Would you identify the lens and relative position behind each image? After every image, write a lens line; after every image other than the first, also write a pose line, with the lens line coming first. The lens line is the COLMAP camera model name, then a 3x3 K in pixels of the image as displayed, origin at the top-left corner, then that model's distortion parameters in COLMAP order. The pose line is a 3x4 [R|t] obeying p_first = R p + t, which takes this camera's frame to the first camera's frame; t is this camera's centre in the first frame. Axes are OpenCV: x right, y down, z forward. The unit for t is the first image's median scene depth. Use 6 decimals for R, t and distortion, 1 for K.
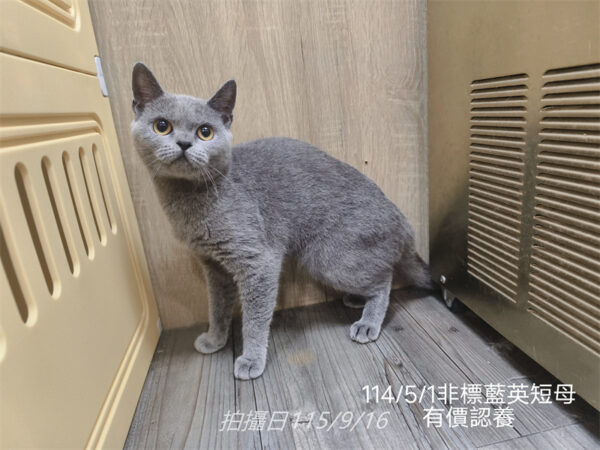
lens RADIAL K [[430.6, 0, 300.0], [0, 430.6, 225.0], [0, 0, 1]] dist [-0.012274, -0.004582]
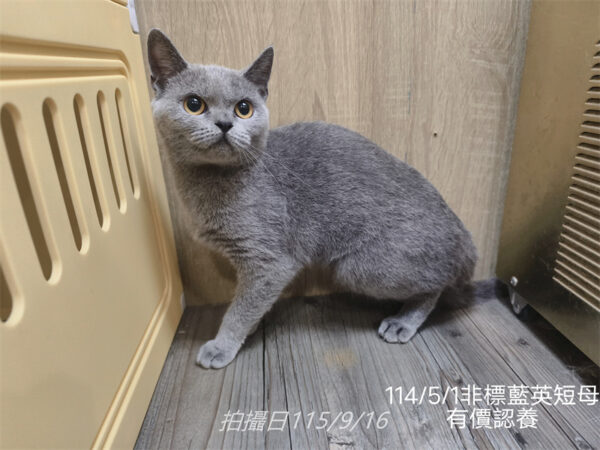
lens RADIAL K [[430.6, 0, 300.0], [0, 430.6, 225.0], [0, 0, 1]] dist [-0.012274, -0.004582]
pose [[0.994583, 0.086212, -0.058068, -0.048794], [-0.081242, 0.993225, 0.083093, -0.020258], [0.064838, -0.077926, 0.994849, 0.144983]]
